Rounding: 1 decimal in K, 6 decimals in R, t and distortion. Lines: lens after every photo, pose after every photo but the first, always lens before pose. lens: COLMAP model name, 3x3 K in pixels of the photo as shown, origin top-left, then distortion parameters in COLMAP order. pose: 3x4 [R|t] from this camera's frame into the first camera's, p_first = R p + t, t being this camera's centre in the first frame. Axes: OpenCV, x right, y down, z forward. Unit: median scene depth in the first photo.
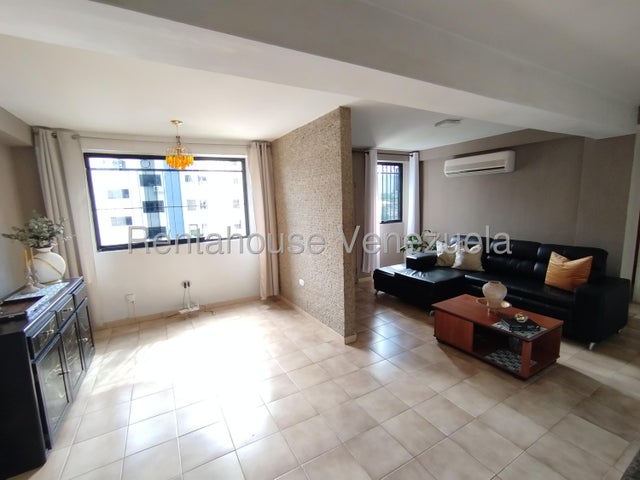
lens RADIAL K [[291.5, 0, 315.1], [0, 291.5, 239.9], [0, 0, 1]] dist [-0.023598, 0.012360]
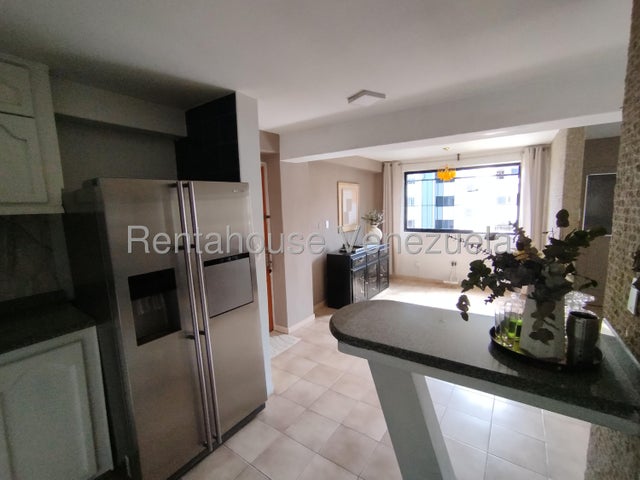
lens RADIAL K [[291.5, 0, 318.8], [0, 291.5, 241.7], [0, 0, 1]] dist [-0.023598, 0.012360]
pose [[0.442801, 0.137028, -0.886087, 0.535135], [-0.108063, 0.989205, 0.098973, -0.013315], [0.890084, 0.051927, 0.452829, -0.194629]]
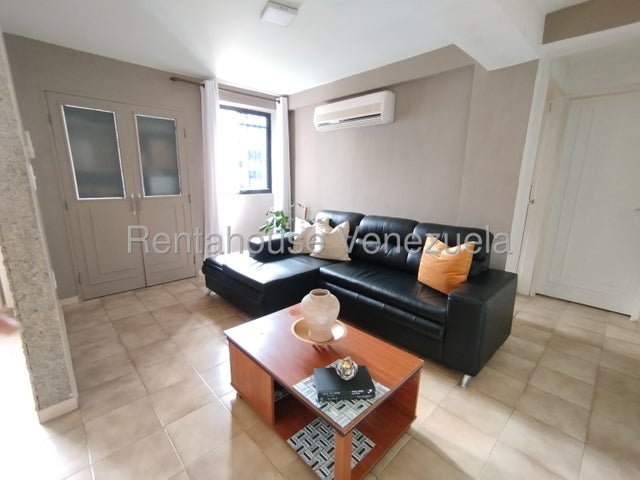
lens RADIAL K [[291.5, 0, 313.2], [0, 291.5, 240.6], [0, 0, 1]] dist [-0.023598, 0.012360]
pose [[0.971198, -0.006083, 0.238195, 0.390632], [-0.012452, 0.997012, 0.076234, 0.006347], [-0.237947, -0.077004, 0.968221, 0.392926]]
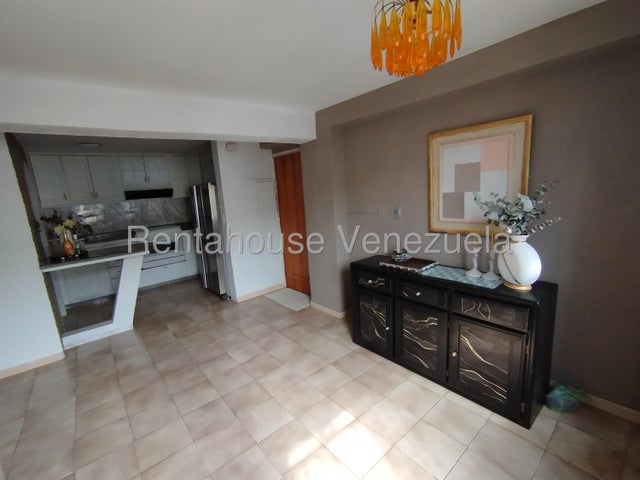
lens RADIAL K [[291.5, 0, 316.1], [0, 291.5, 242.7], [0, 0, 1]] dist [-0.023598, 0.012360]
pose [[-0.977315, 0.138759, -0.160003, -0.269374], [0.082144, 0.944688, 0.317516, -0.166583], [0.195211, 0.297170, -0.934656, 1.203227]]
